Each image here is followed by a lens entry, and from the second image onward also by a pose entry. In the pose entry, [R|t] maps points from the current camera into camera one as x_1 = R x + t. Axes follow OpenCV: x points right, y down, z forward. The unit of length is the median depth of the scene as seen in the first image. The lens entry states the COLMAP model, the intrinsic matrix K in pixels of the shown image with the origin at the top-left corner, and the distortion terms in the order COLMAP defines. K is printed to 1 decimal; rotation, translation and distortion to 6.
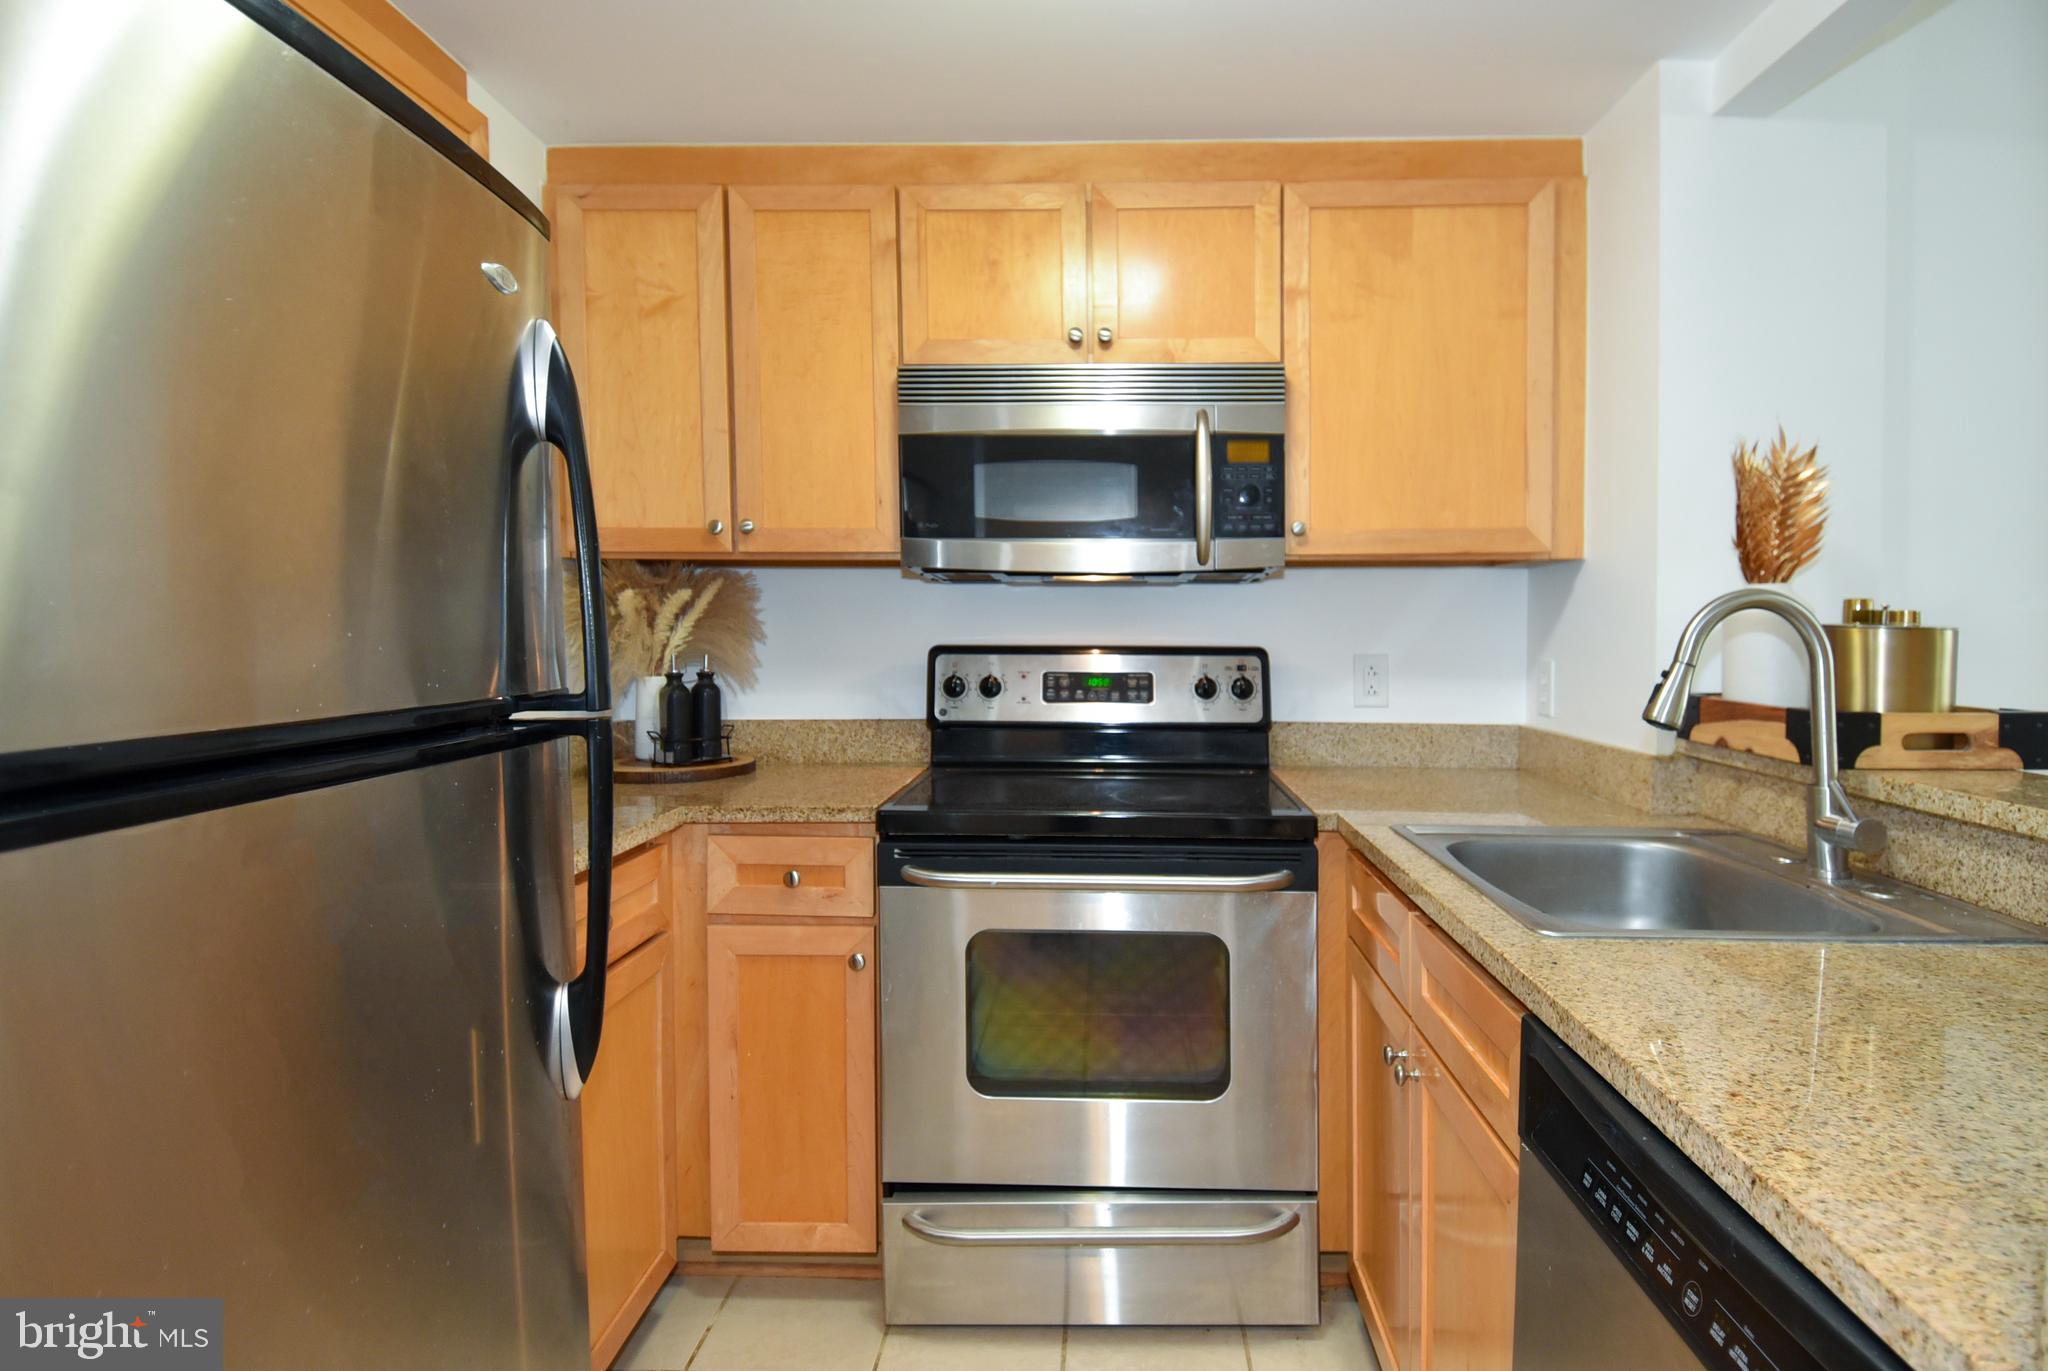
lens RADIAL K [[1121.1, 0, 1051.5], [0, 1121.1, 682.7], [0, 0, 1]] dist [0.057753, -0.066326]
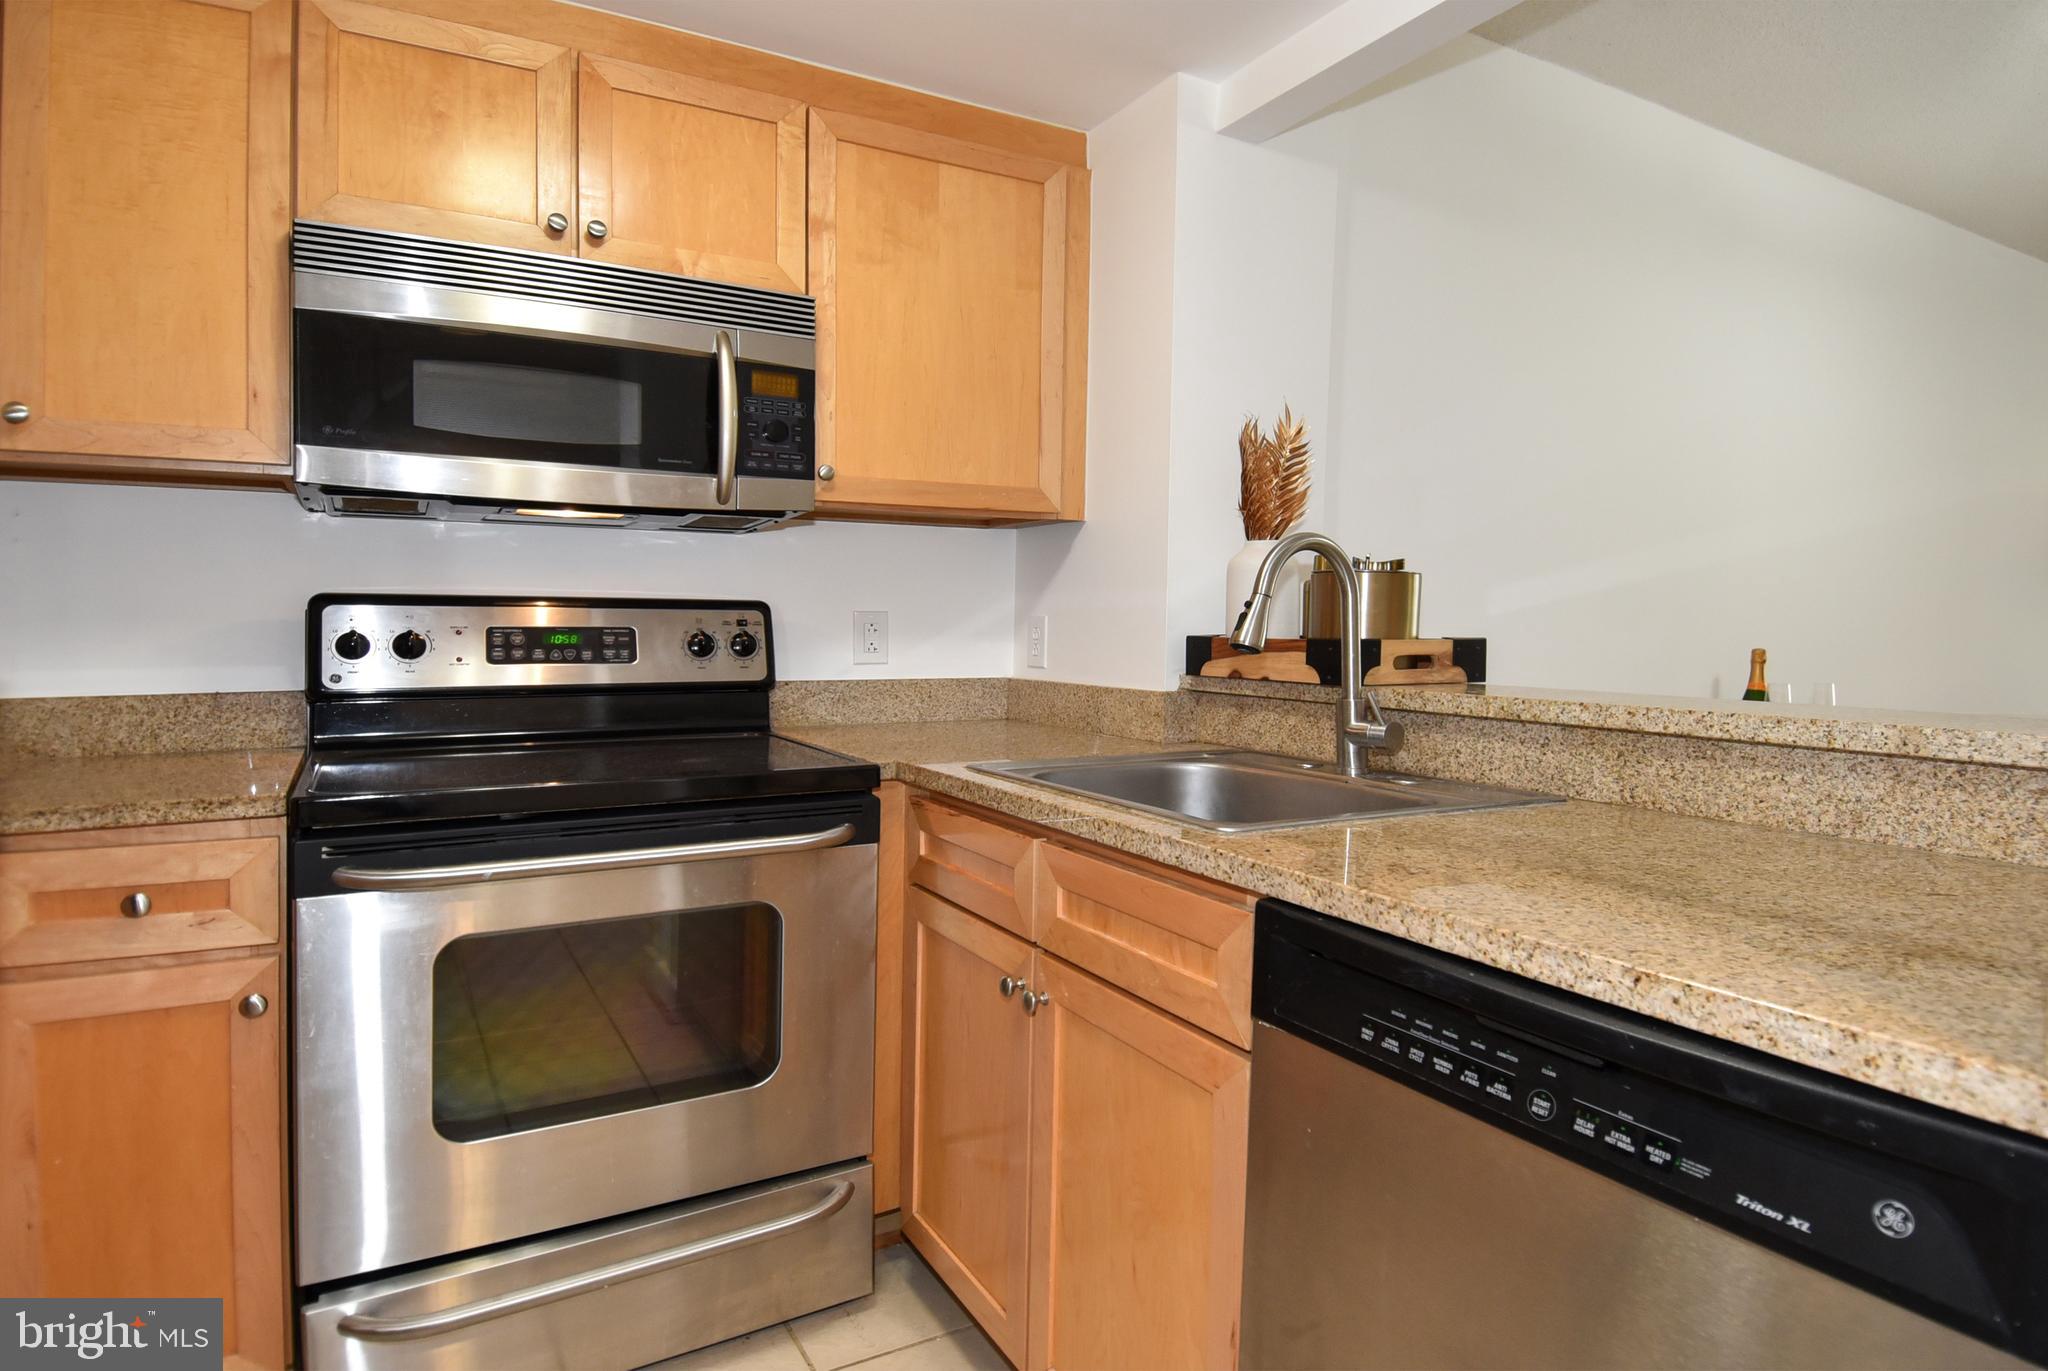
lens RADIAL K [[1114.9, 0, 1033.7], [0, 1114.9, 671.4], [0, 0, 1]] dist [0.050075, -0.054870]
pose [[0.844483, -0.007246, 0.535533, -0.142651], [0.009127, 0.999958, -0.000863, 0.035058], [-0.535505, 0.005617, 0.844514, 0.102584]]
